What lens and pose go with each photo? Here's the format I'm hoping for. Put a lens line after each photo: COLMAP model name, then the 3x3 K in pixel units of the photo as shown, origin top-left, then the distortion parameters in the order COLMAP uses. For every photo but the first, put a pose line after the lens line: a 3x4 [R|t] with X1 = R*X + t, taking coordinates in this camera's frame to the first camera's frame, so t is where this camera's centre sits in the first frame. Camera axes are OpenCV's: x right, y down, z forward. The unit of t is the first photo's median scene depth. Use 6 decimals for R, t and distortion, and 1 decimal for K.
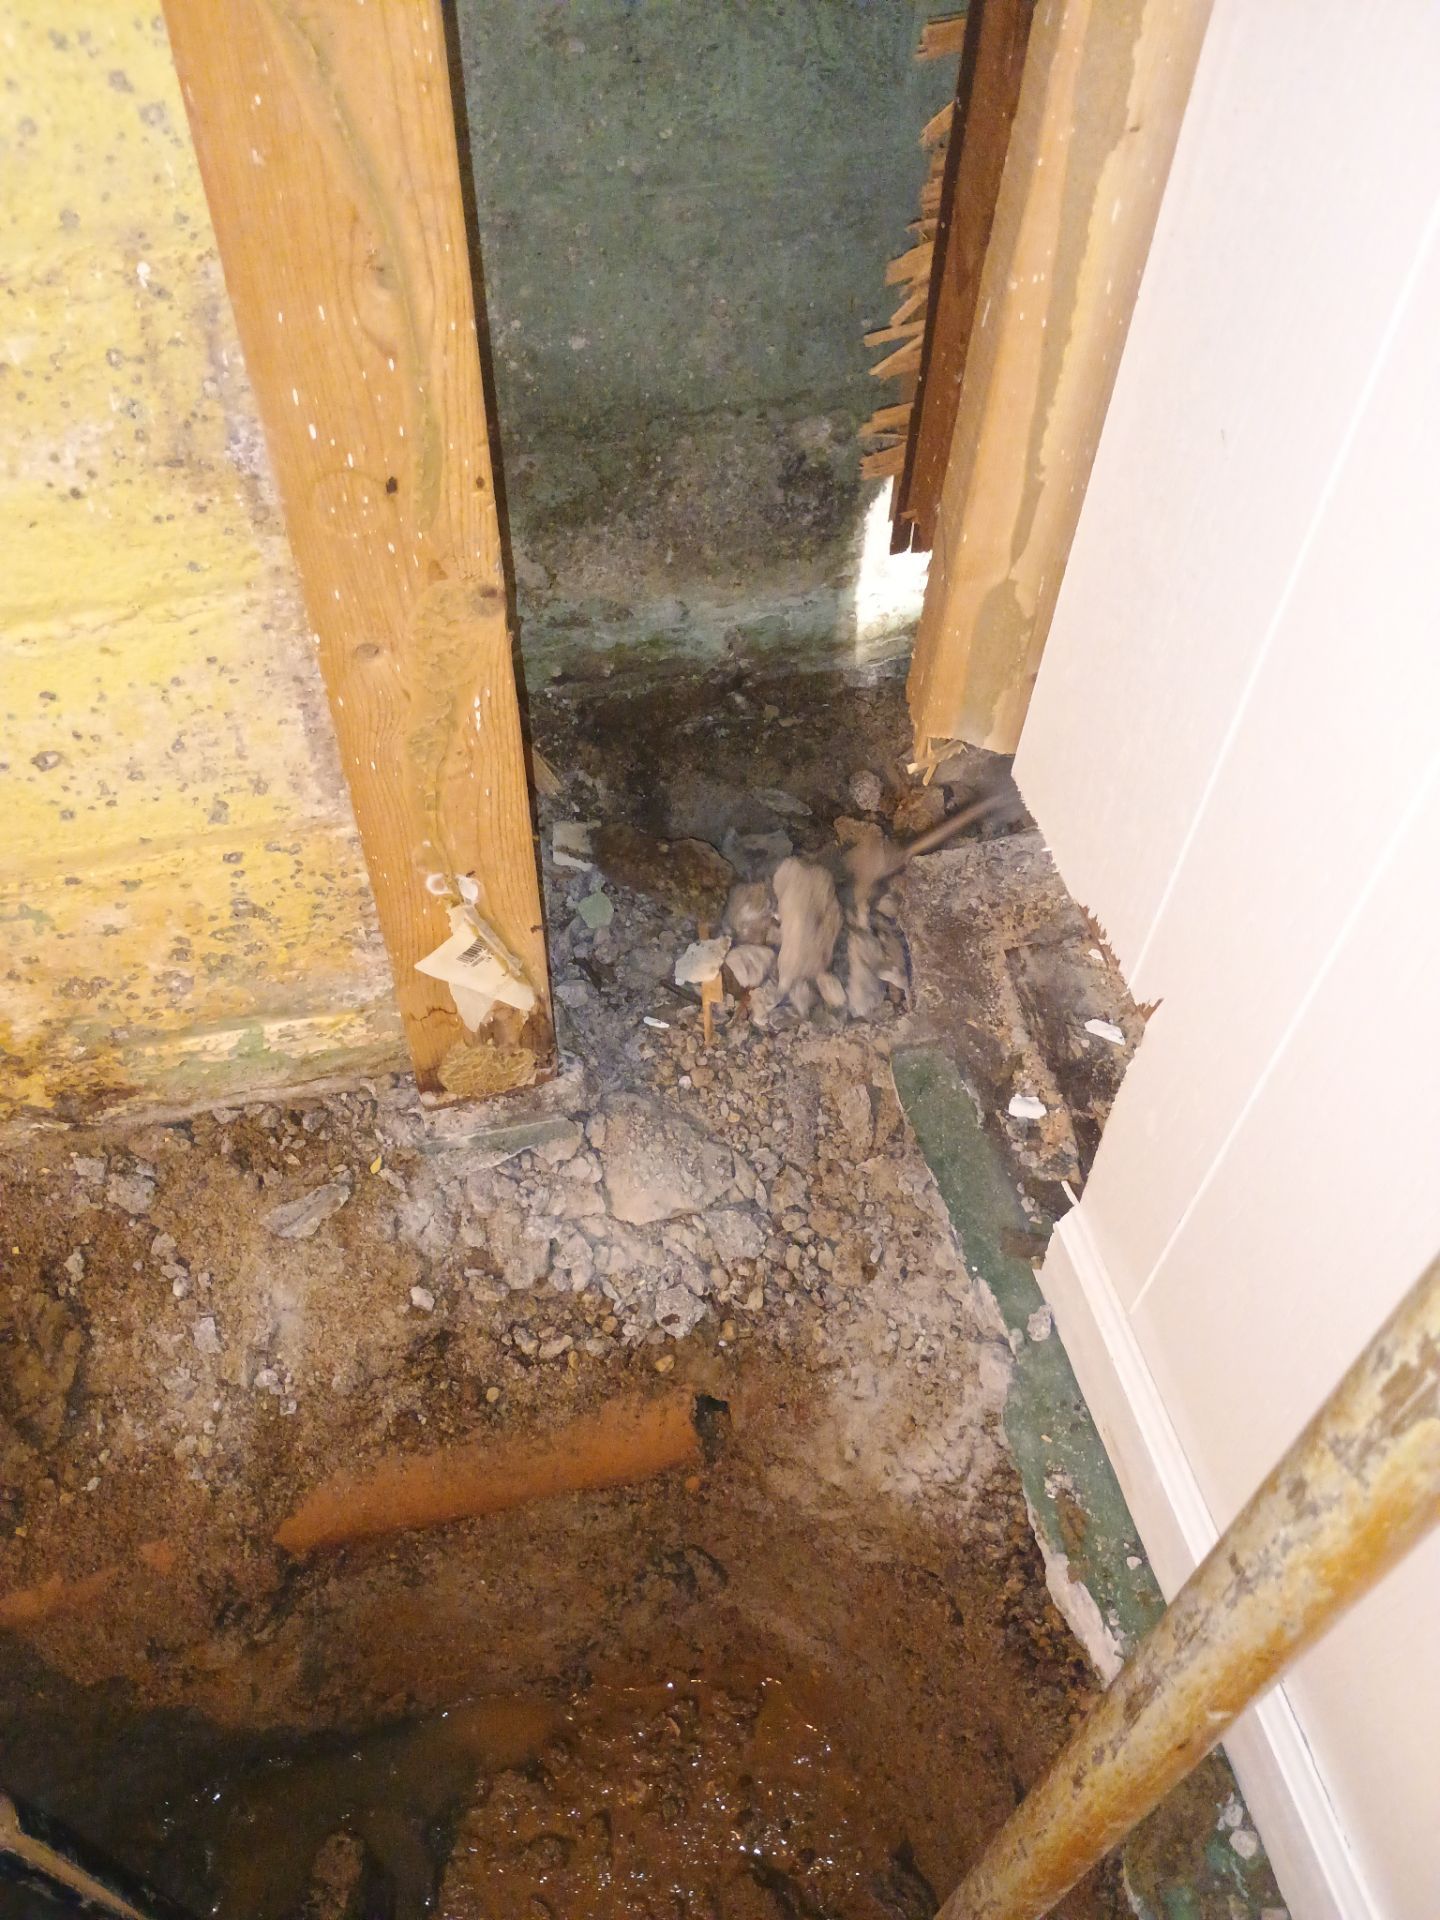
lens RADIAL K [[1662.5, 0, 716.5], [0, 1662.5, 955.4], [0, 0, 1]] dist [0.053032, -0.082308]
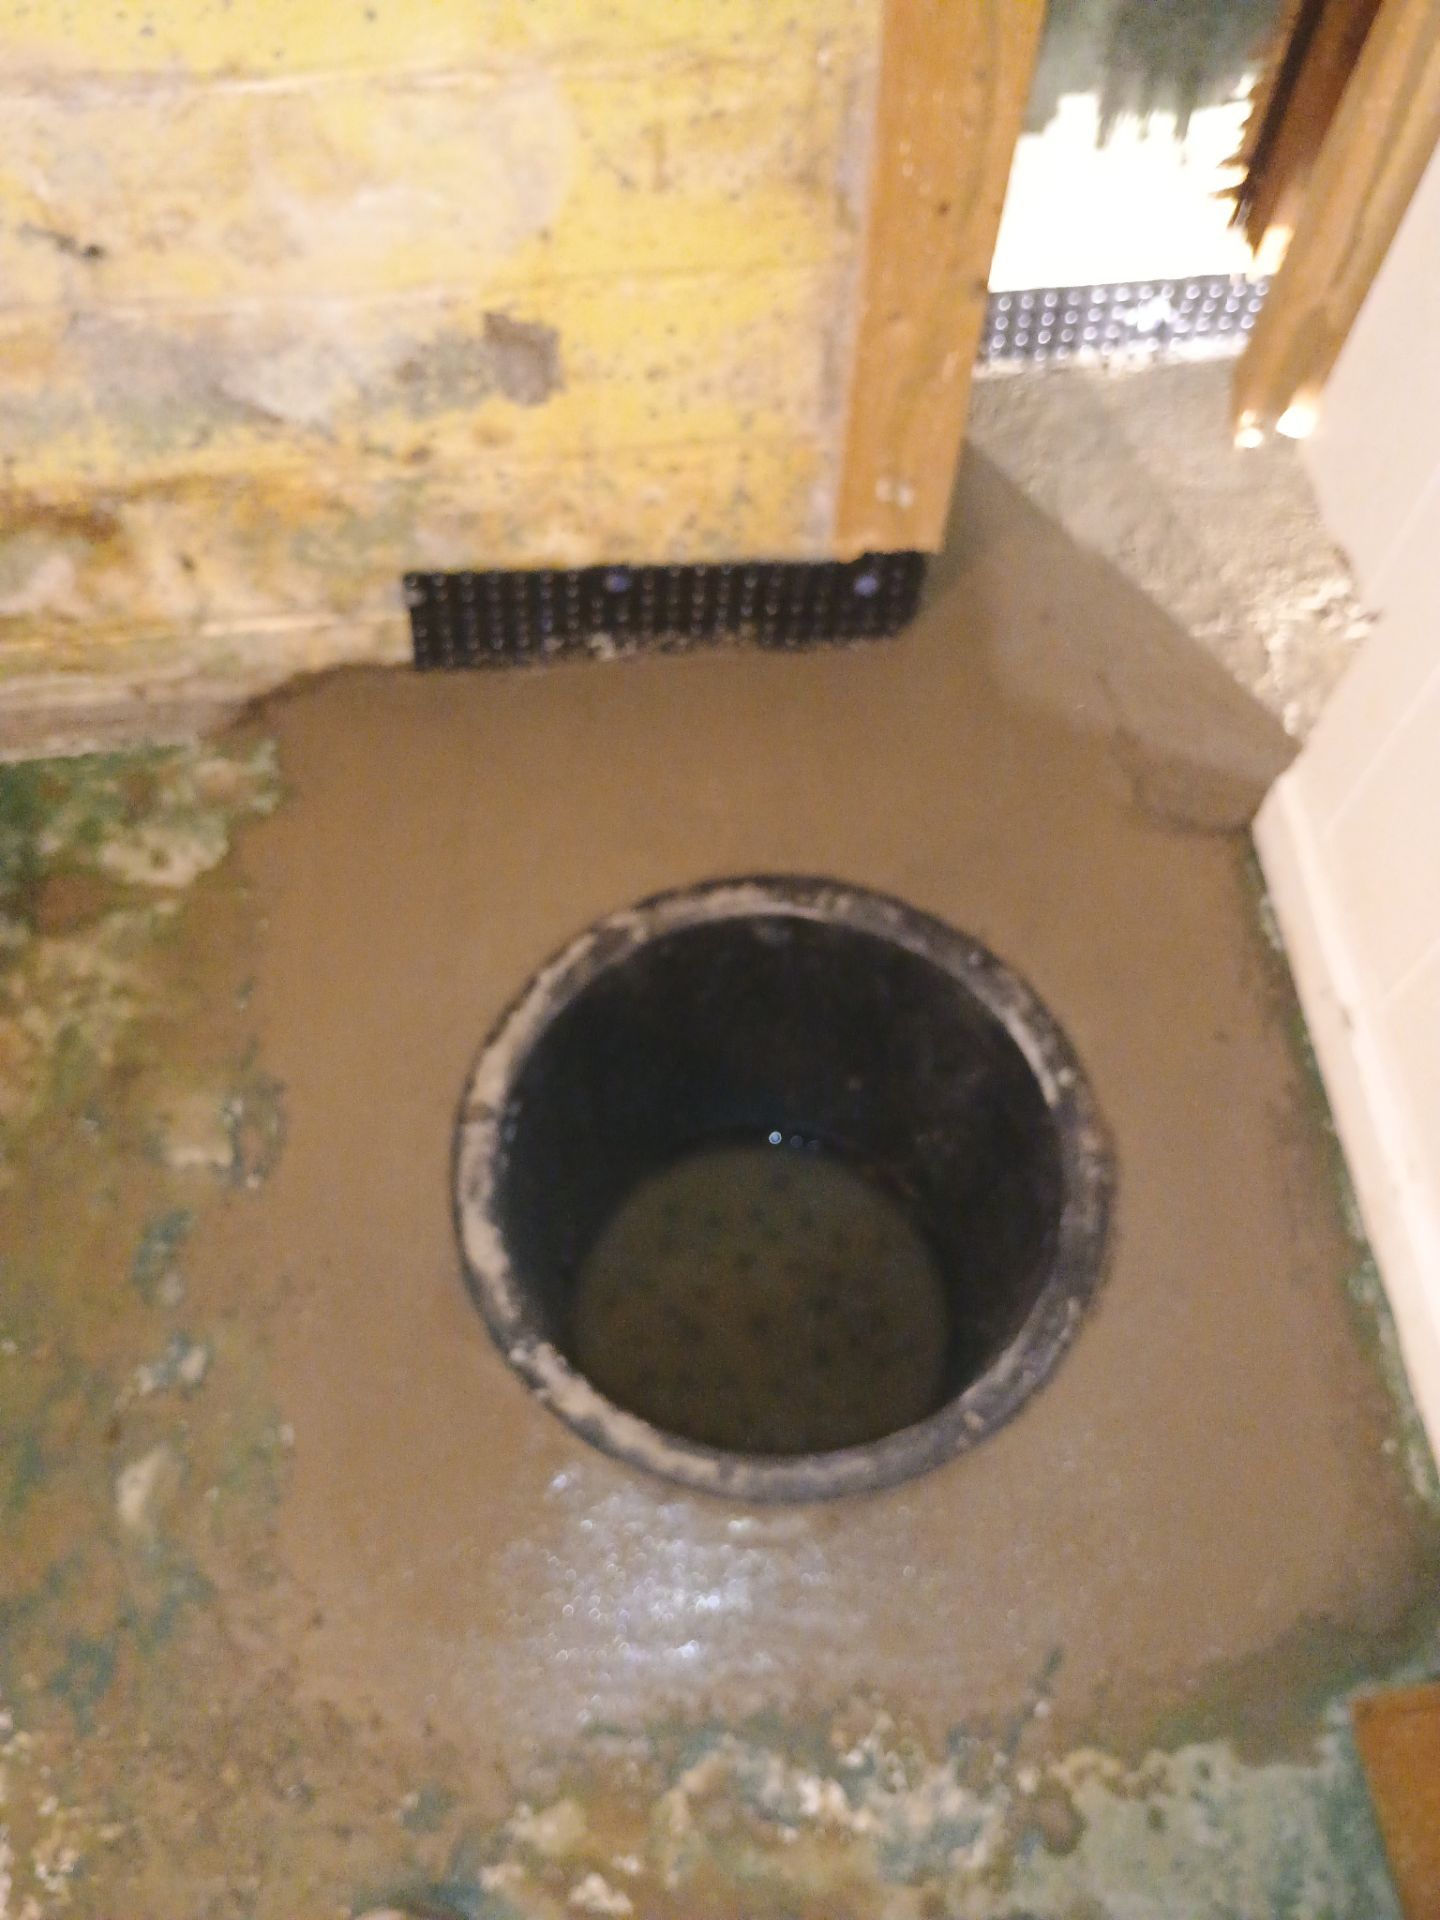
lens RADIAL K [[1662.5, 0, 724.1], [0, 1662.5, 976.2], [0, 0, 1]] dist [0.053032, -0.082308]
pose [[0.991083, 0.115810, -0.065899, -0.148659], [-0.101161, 0.975859, 0.193561, 0.095741], [0.086725, -0.185169, 0.978872, -0.472995]]
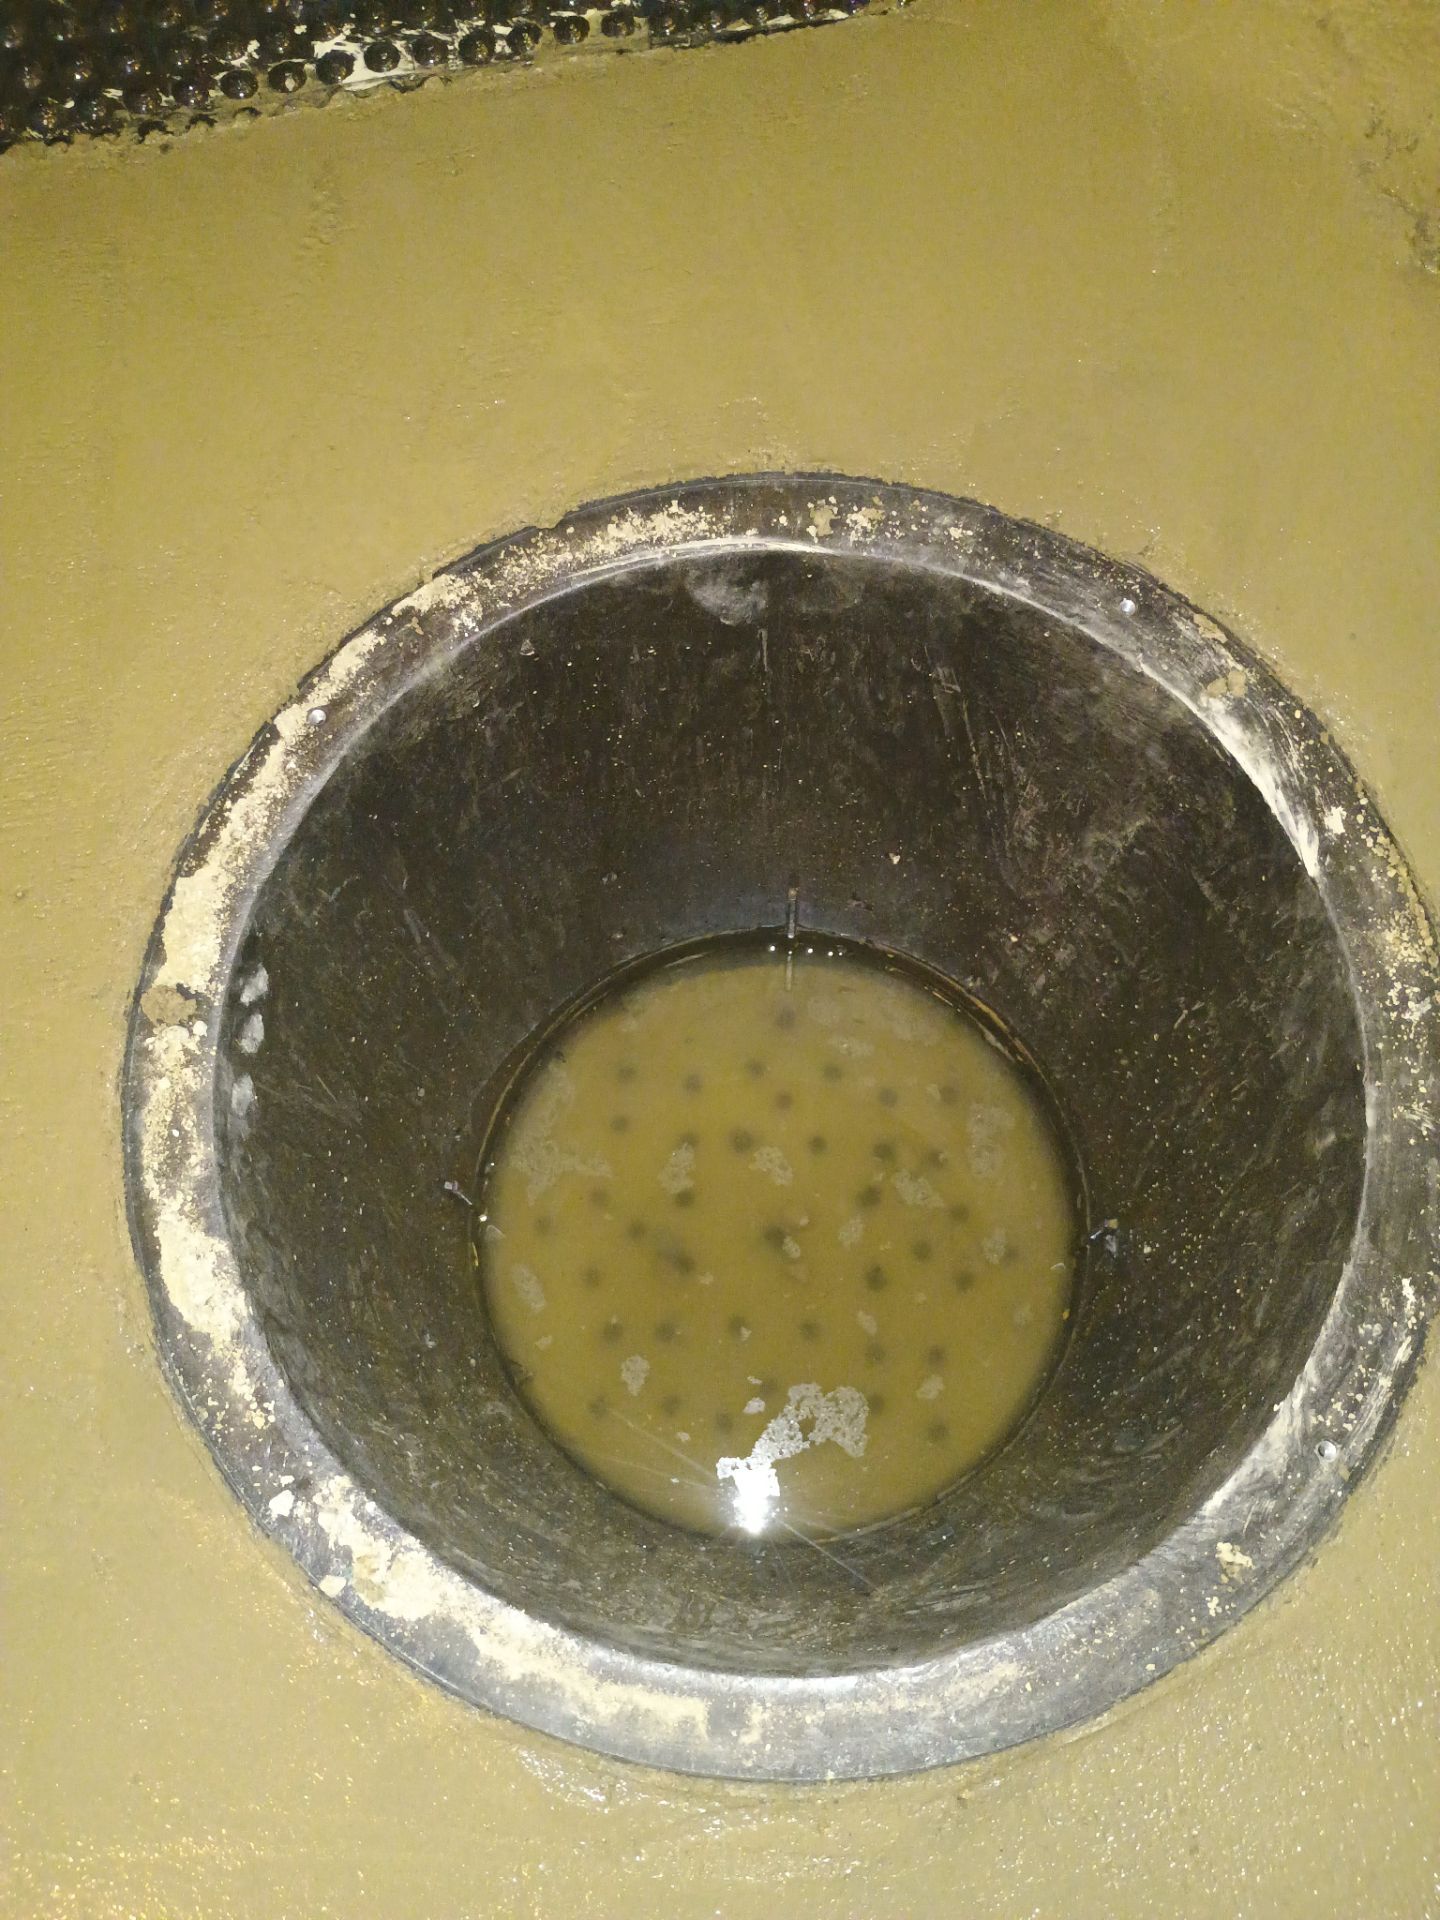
lens RADIAL K [[1662.5, 0, 709.7], [0, 1662.5, 972.2], [0, 0, 1]] dist [0.053032, -0.082308]
pose [[0.997424, 0.029498, -0.065393, -0.162043], [-0.006586, 0.945356, 0.325975, 0.256805], [0.071435, -0.324704, 0.943114, 0.220794]]
